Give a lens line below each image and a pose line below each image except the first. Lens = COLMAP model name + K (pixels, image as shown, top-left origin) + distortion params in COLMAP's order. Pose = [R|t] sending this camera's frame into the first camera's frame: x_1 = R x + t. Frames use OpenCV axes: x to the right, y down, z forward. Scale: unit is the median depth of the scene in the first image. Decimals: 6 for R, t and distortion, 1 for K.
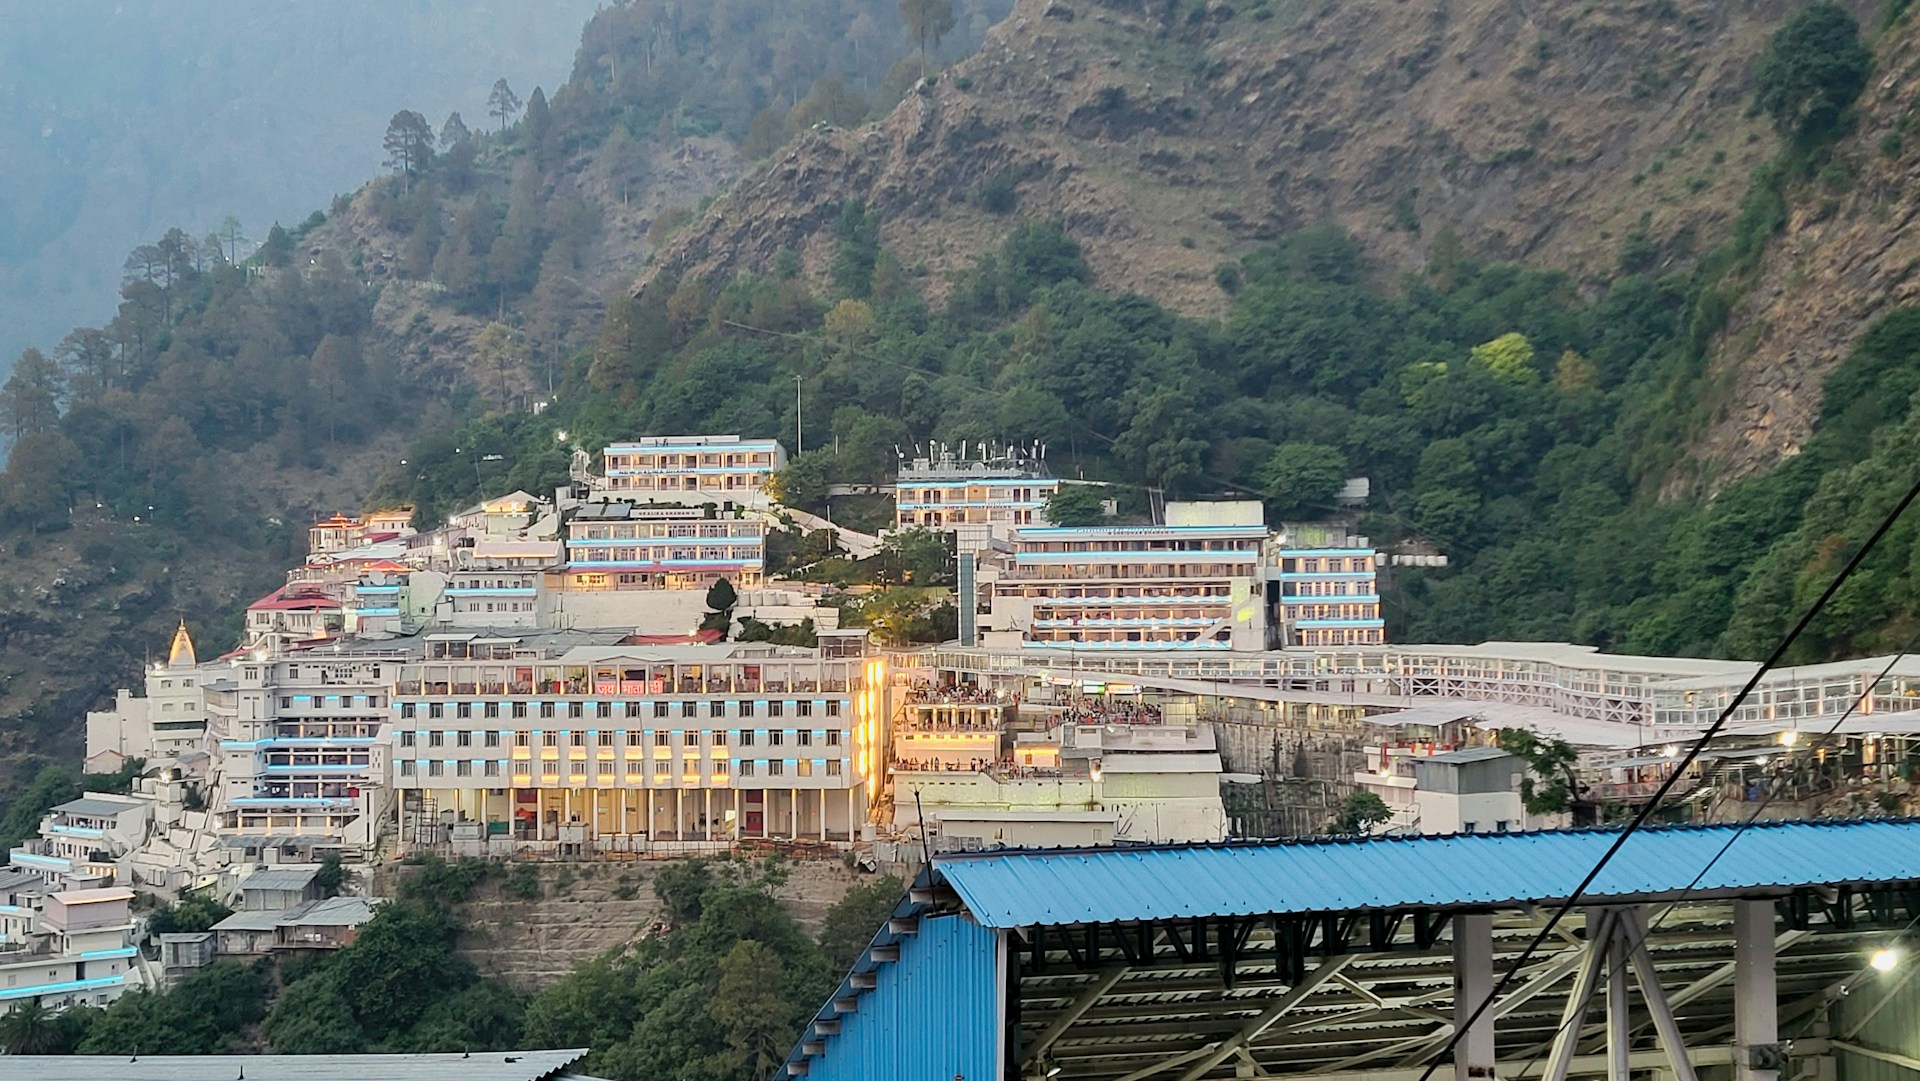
lens RADIAL K [[2361.6, 0, 960.0], [0, 2361.6, 540.5], [0, 0, 1]] dist [0.048793, -0.051224]
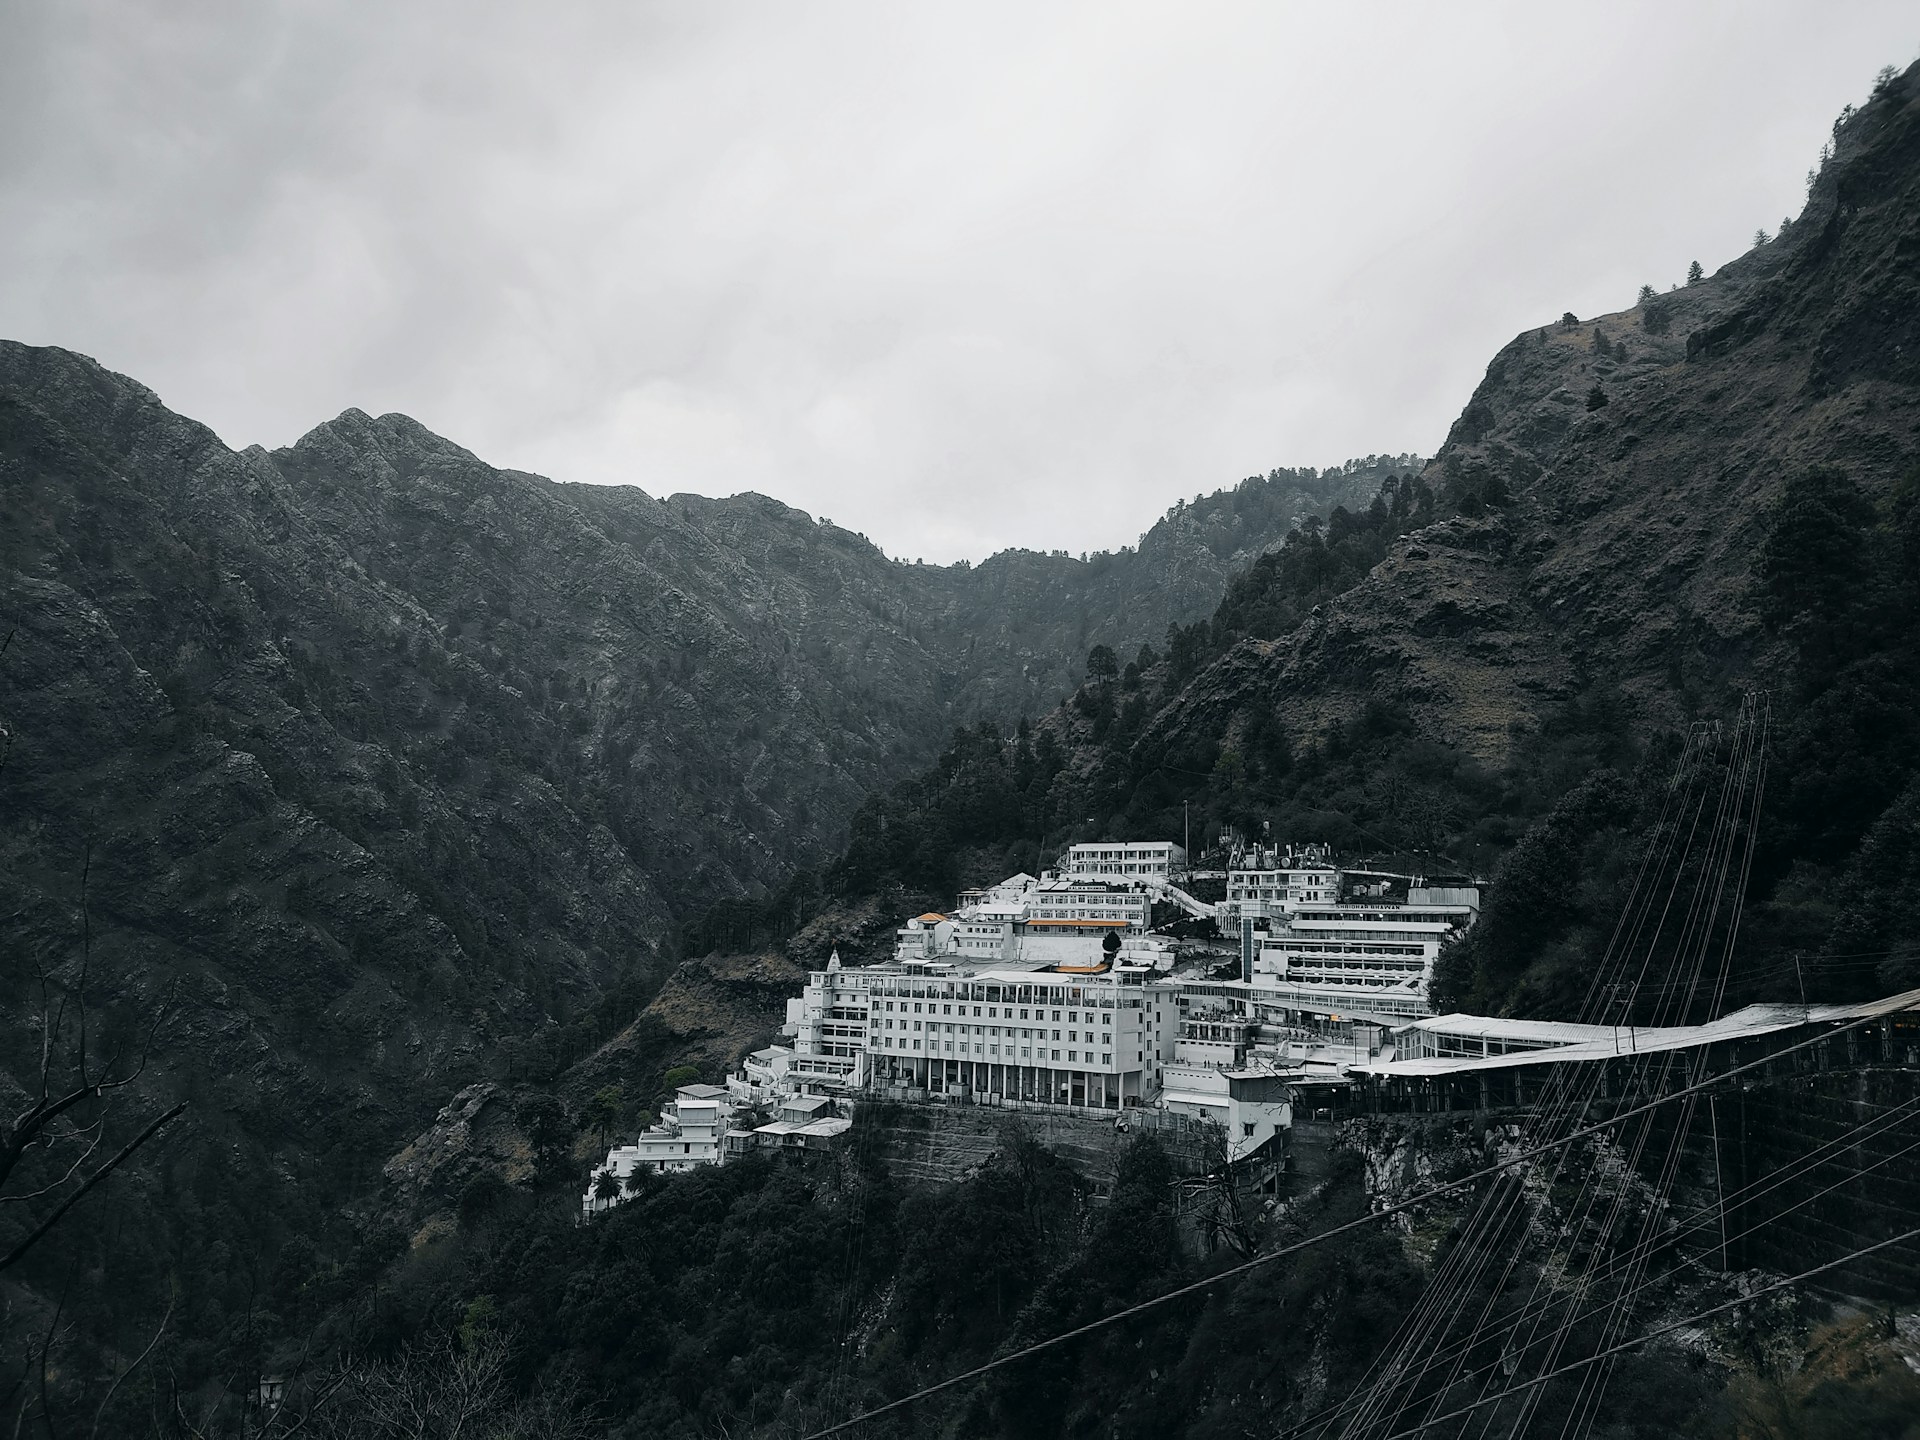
lens RADIAL K [[1467.0, 0, 960.0], [0, 1467.0, 720.0], [0, 0, 1]] dist [0.099308, -0.271420]
pose [[0.888728, -0.036236, -0.457001, 0.243159], [-0.021271, 0.992538, -0.120065, -0.003476], [0.457942, 0.116426, 0.881325, 0.077360]]
